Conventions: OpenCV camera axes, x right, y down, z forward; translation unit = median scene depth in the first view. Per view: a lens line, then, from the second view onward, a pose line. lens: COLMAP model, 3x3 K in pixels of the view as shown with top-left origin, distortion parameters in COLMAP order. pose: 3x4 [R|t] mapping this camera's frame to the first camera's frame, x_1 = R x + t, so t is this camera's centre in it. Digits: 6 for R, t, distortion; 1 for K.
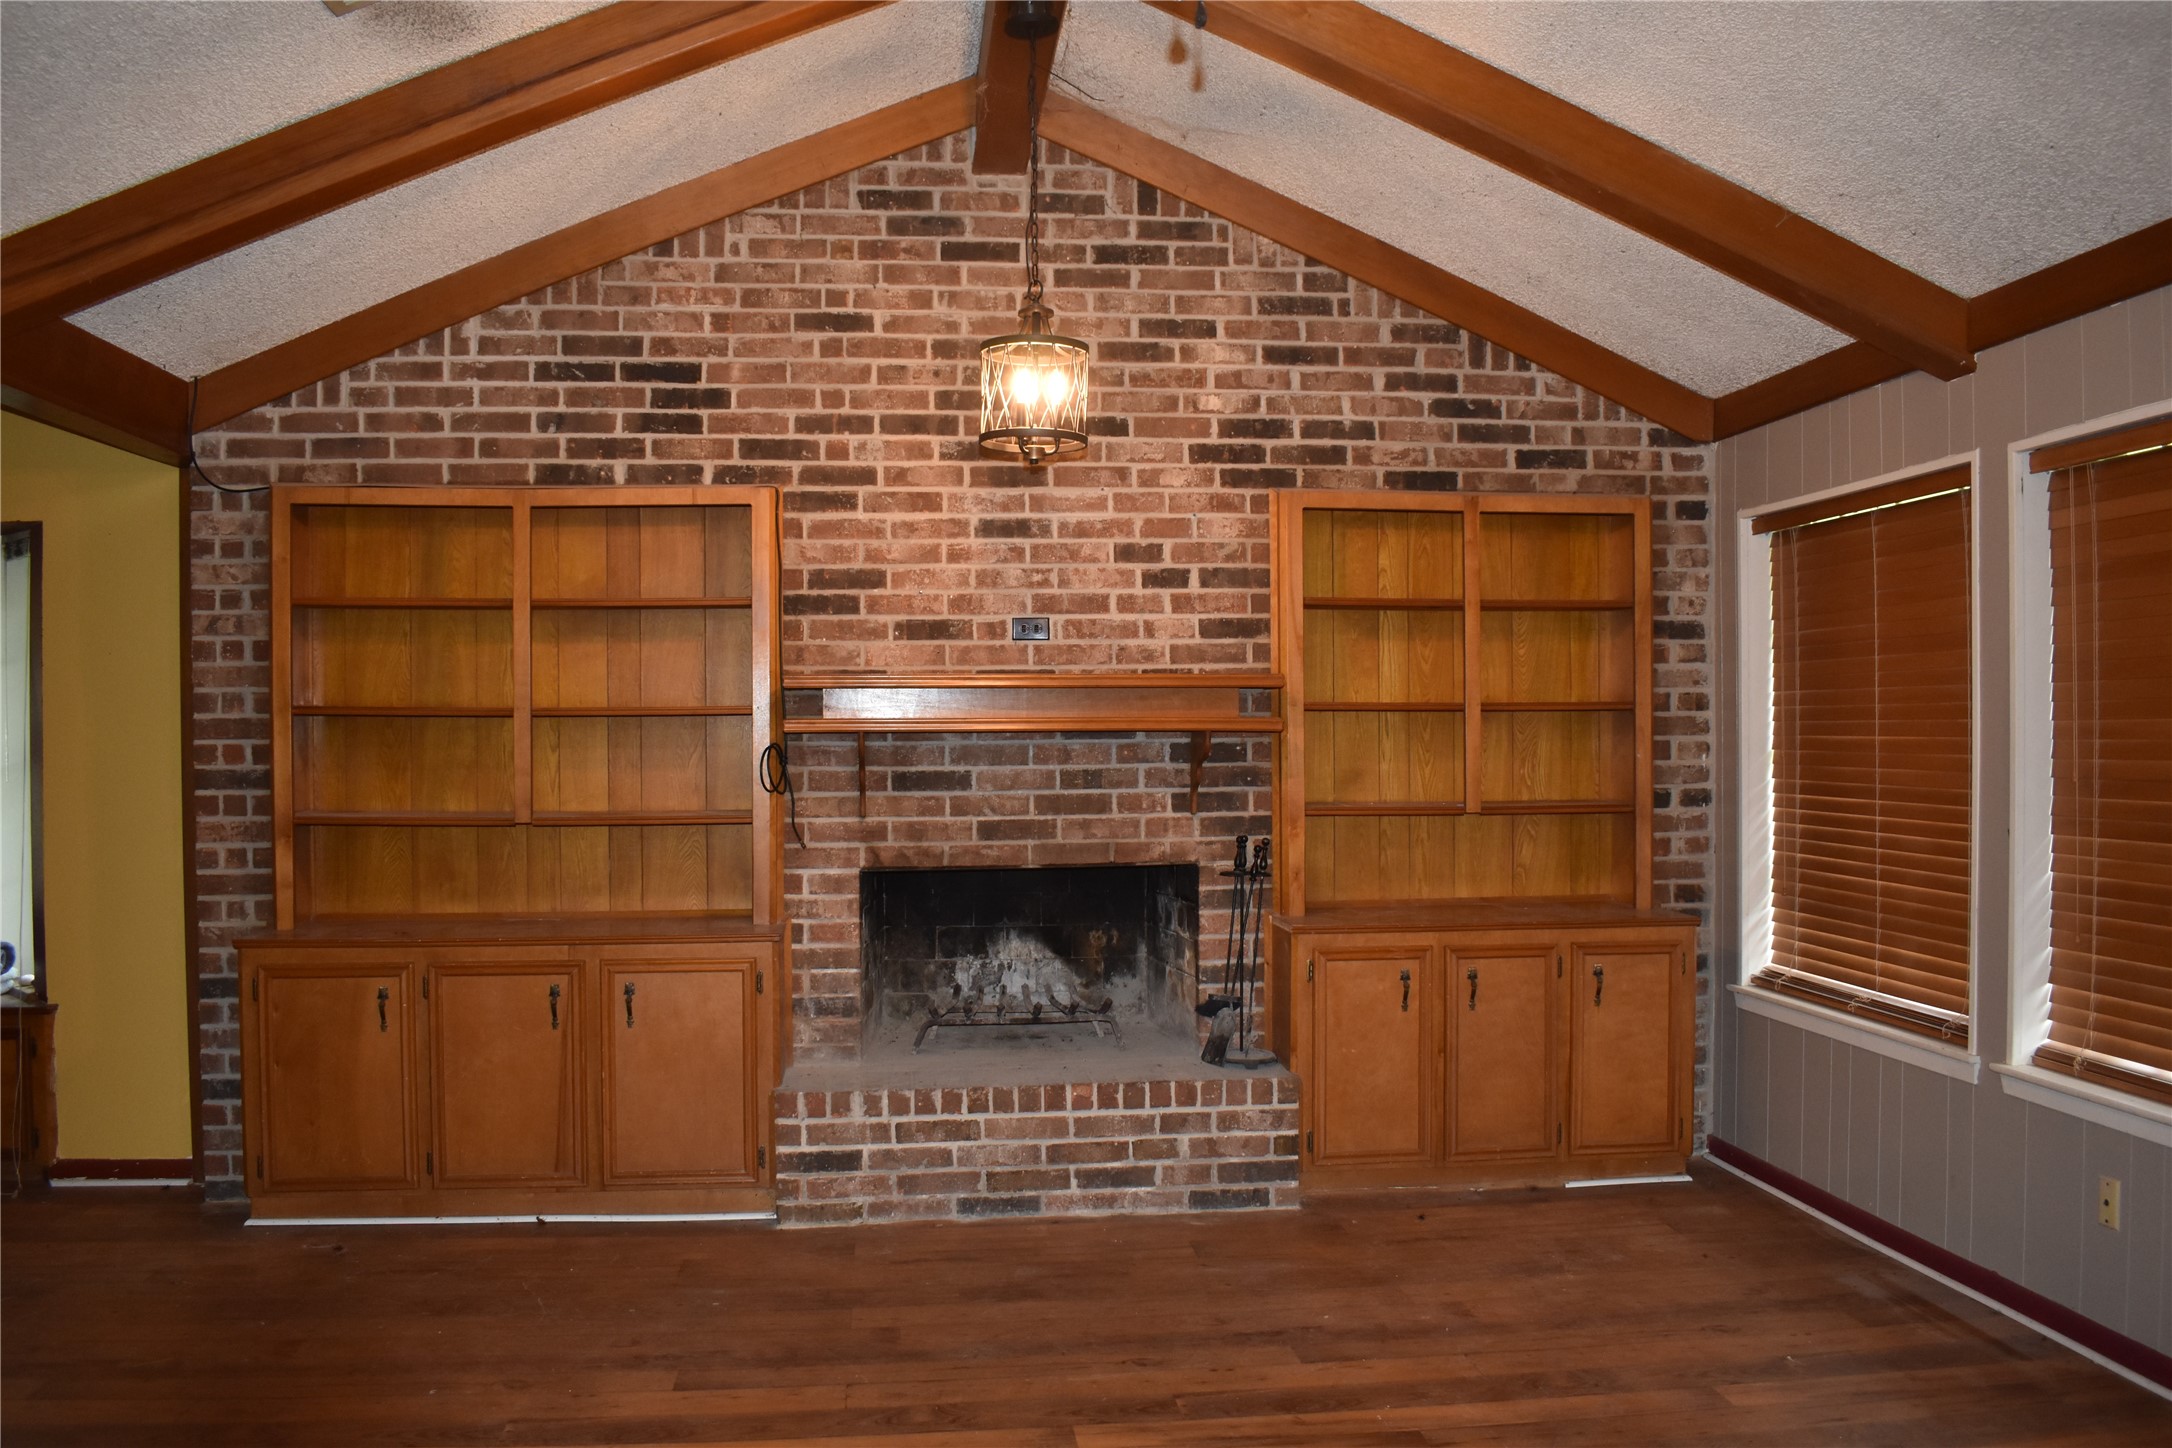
lens RADIAL K [[1699.7, 0, 1085.8], [0, 1699.7, 706.2], [0, 0, 1]] dist [-0.073466, 0.002790]
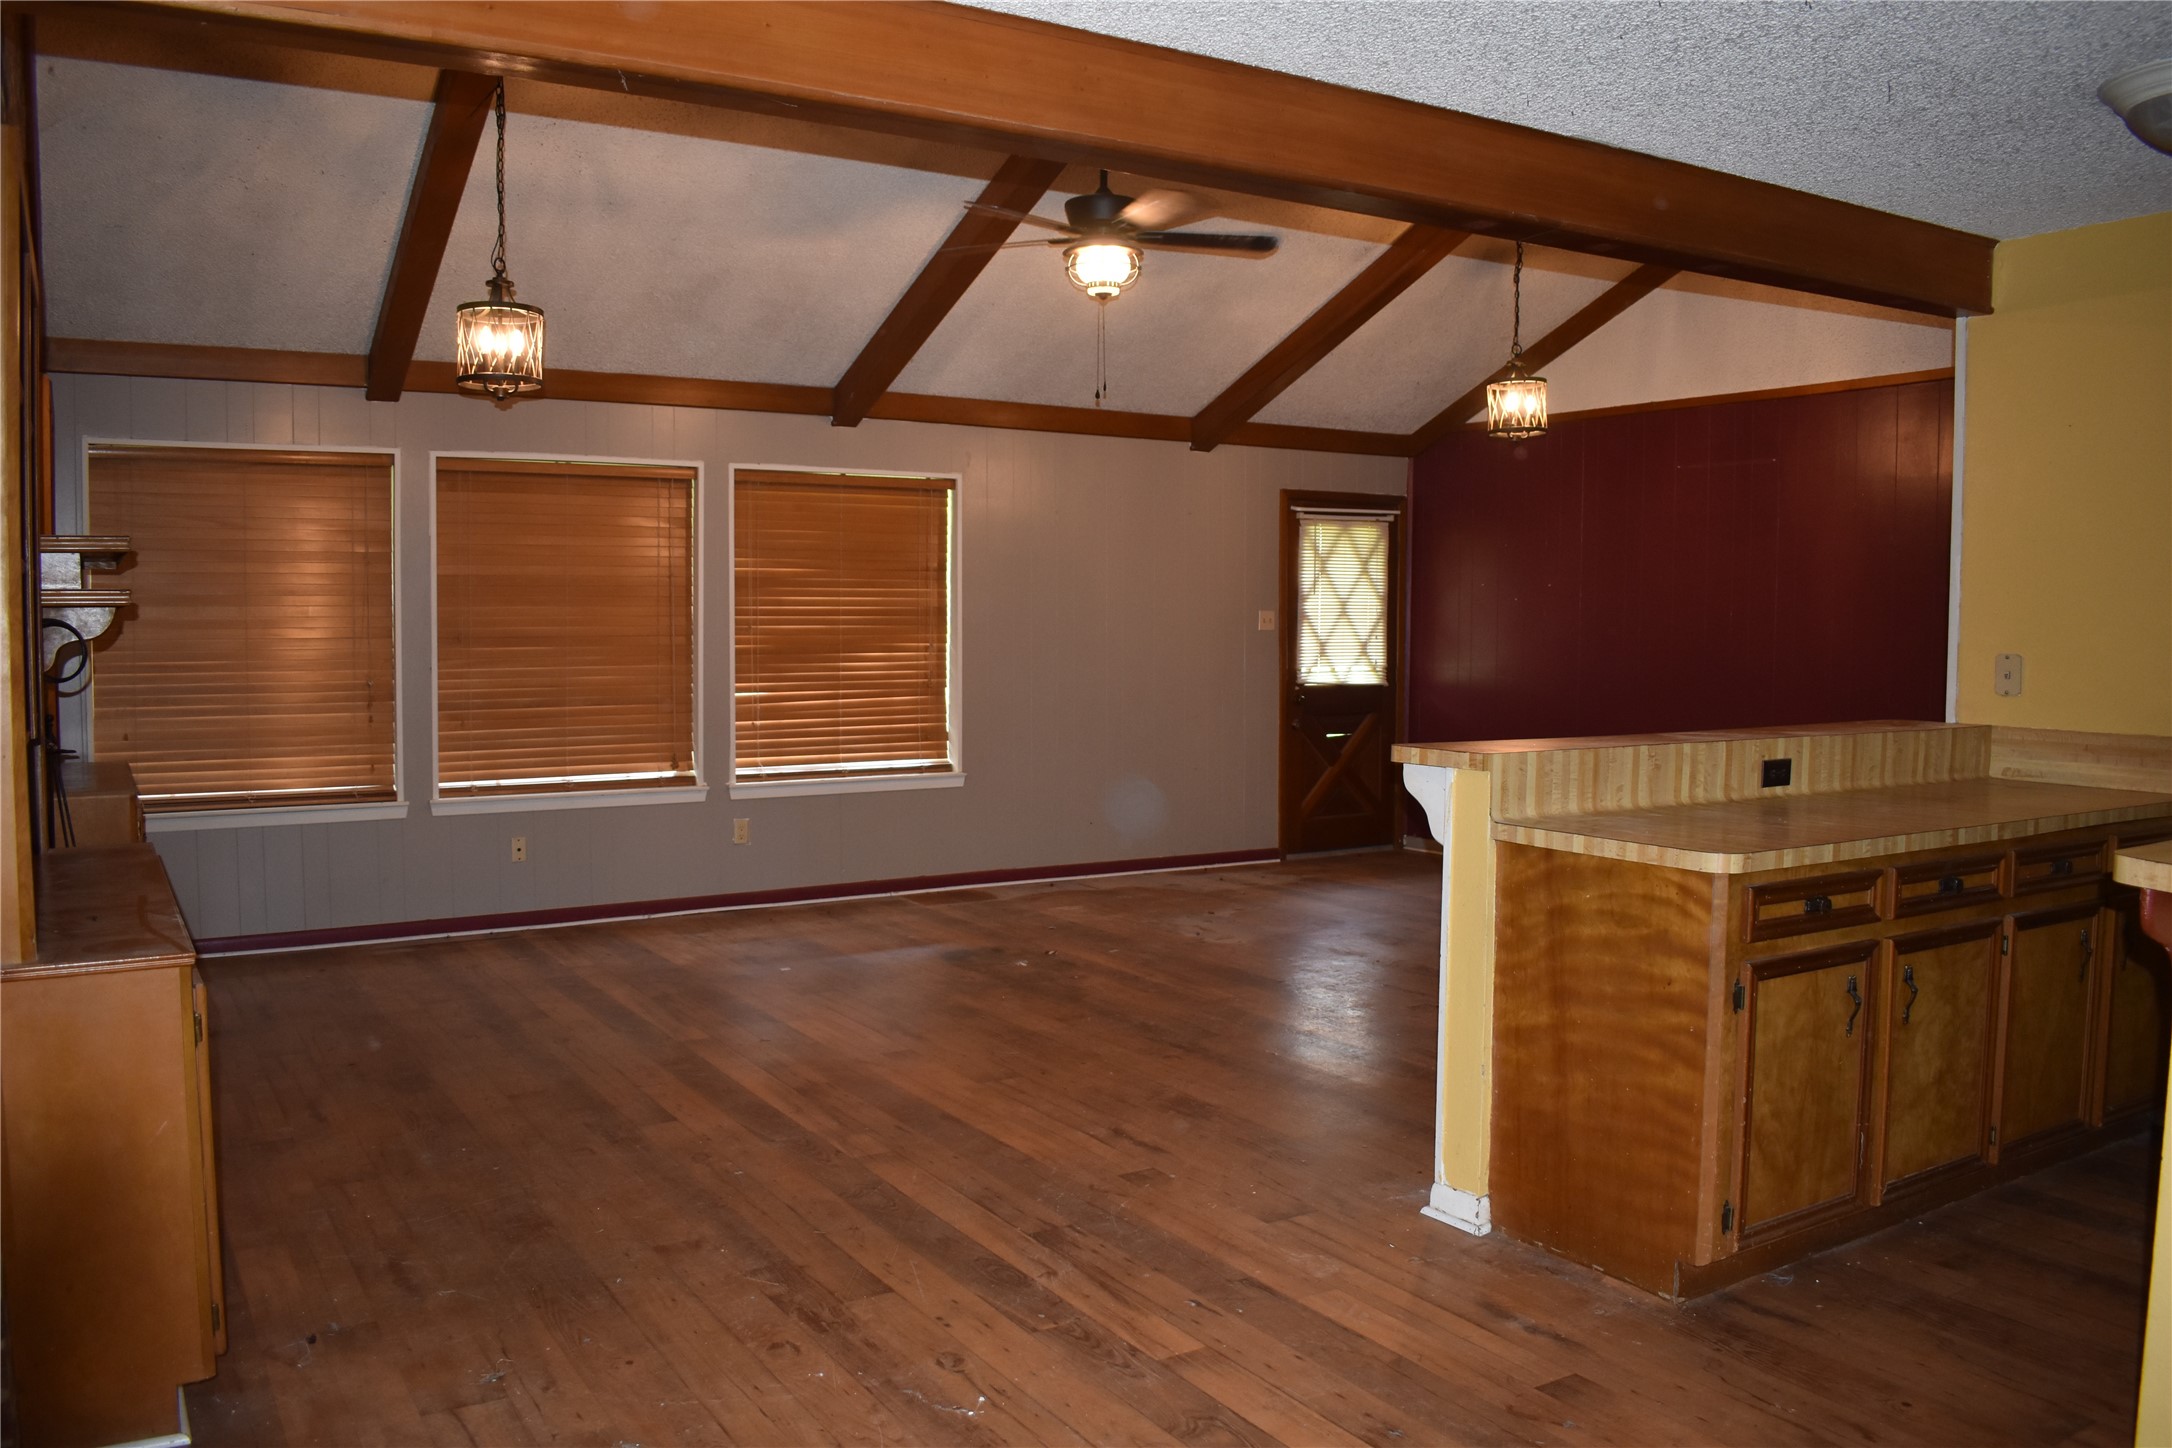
lens RADIAL K [[1699.7, 0, 1084.1], [0, 1699.7, 727.8], [0, 0, 1]] dist [-0.073466, 0.002790]
pose [[-0.438174, -0.045564, 0.897735, -0.431972], [-0.001083, 0.998741, 0.050162, 0.014651], [-0.898890, 0.021008, -0.437671, 0.365833]]
